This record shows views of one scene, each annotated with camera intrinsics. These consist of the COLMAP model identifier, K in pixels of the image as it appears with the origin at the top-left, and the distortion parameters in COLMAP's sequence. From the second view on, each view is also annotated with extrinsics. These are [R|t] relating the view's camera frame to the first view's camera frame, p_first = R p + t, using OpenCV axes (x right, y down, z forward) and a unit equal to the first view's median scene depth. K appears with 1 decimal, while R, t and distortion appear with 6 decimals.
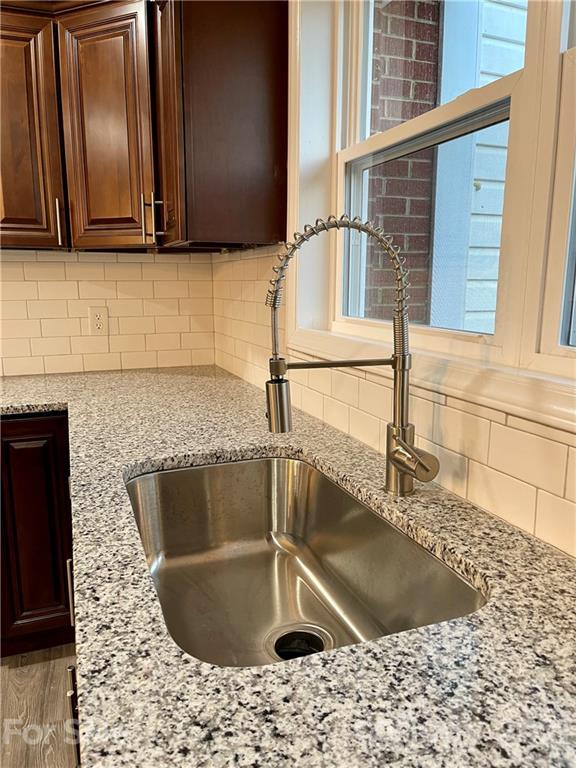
lens RADIAL K [[580.4, 0, 288.8], [0, 580.4, 382.6], [0, 0, 1]] dist [0.067893, -0.081202]
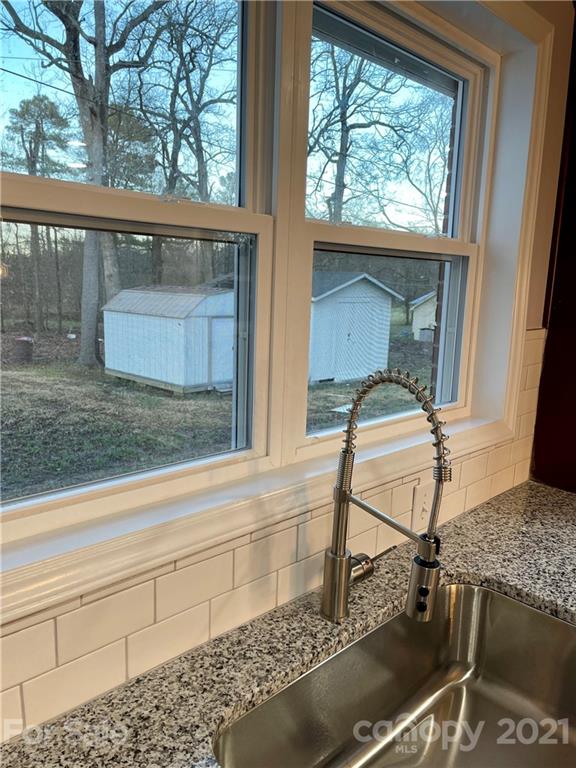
lens RADIAL K [[580.4, 0, 288.7], [0, 580.4, 384.6], [0, 0, 1]] dist [0.067893, -0.081202]
pose [[-0.406388, -0.157334, 0.900053, -0.851726], [0.131057, 0.964840, 0.227833, -0.592884], [-0.904253, 0.210547, -0.371480, 1.836568]]
